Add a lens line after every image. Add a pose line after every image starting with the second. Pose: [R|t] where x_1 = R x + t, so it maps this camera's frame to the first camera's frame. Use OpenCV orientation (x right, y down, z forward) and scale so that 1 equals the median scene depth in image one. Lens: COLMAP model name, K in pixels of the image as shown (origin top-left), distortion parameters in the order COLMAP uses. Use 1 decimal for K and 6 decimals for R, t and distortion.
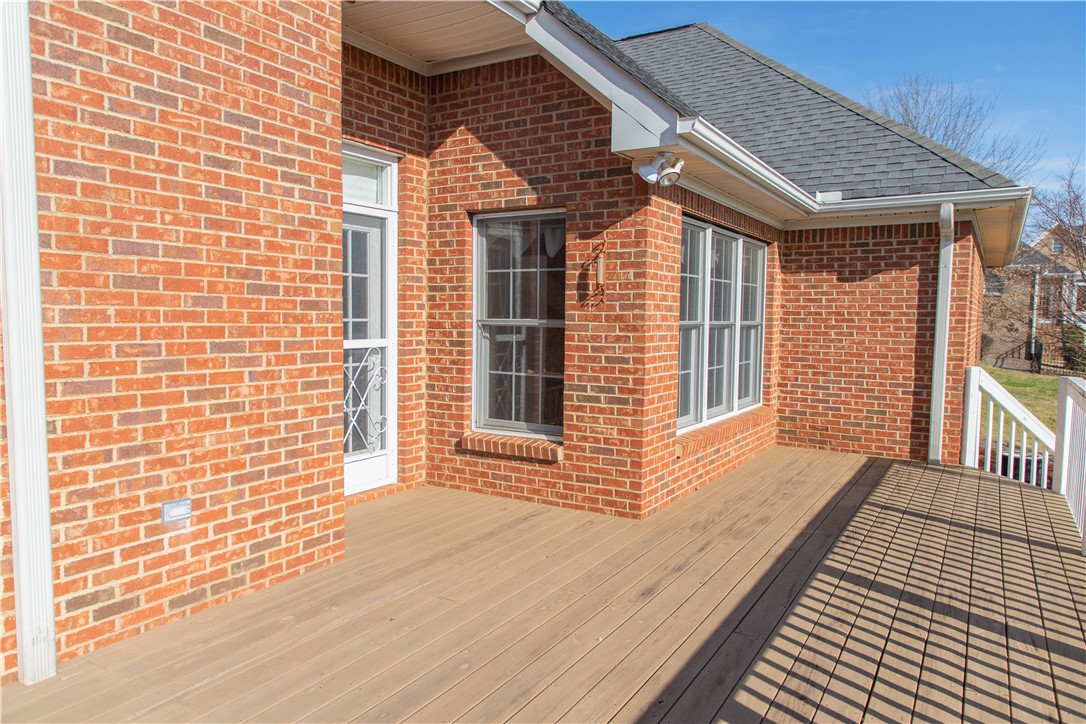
lens RADIAL K [[734.1, 0, 543.0], [0, 734.1, 362.0], [0, 0, 1]] dist [0.003051, 0.001370]
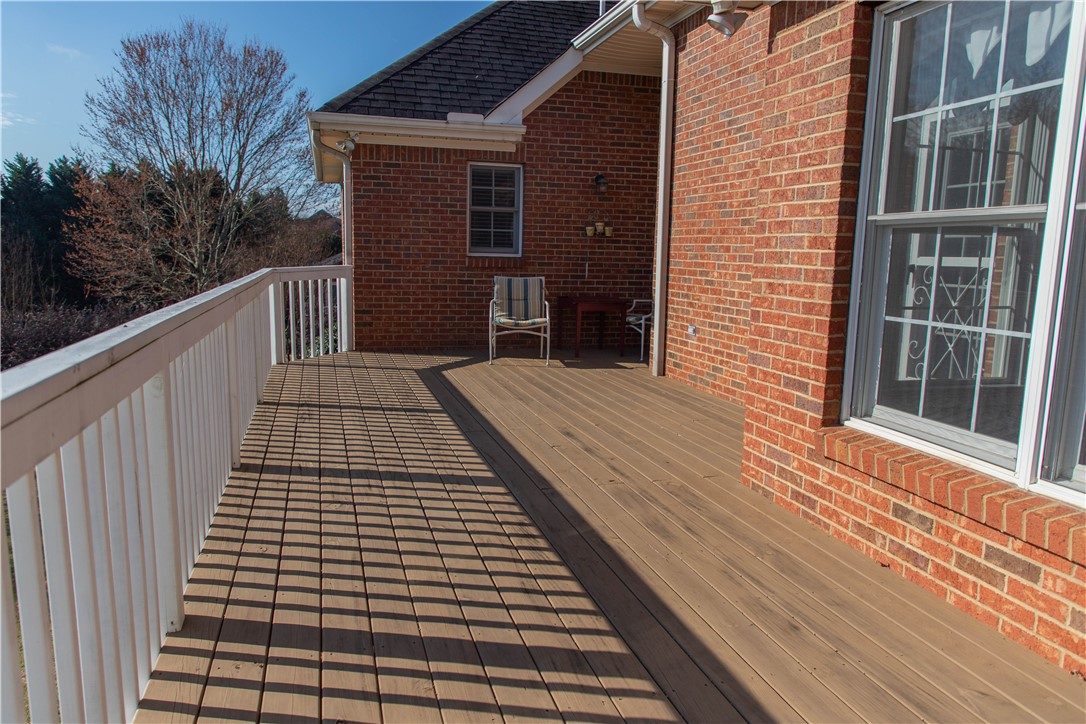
lens RADIAL K [[734.1, 0, 543.0], [0, 734.1, 362.0], [0, 0, 1]] dist [0.003051, 0.001370]
pose [[-0.668513, 0.083075, -0.739046, 1.069428], [-0.082466, 0.979332, 0.184681, -0.040913], [0.739114, 0.184408, -0.647845, 1.710858]]
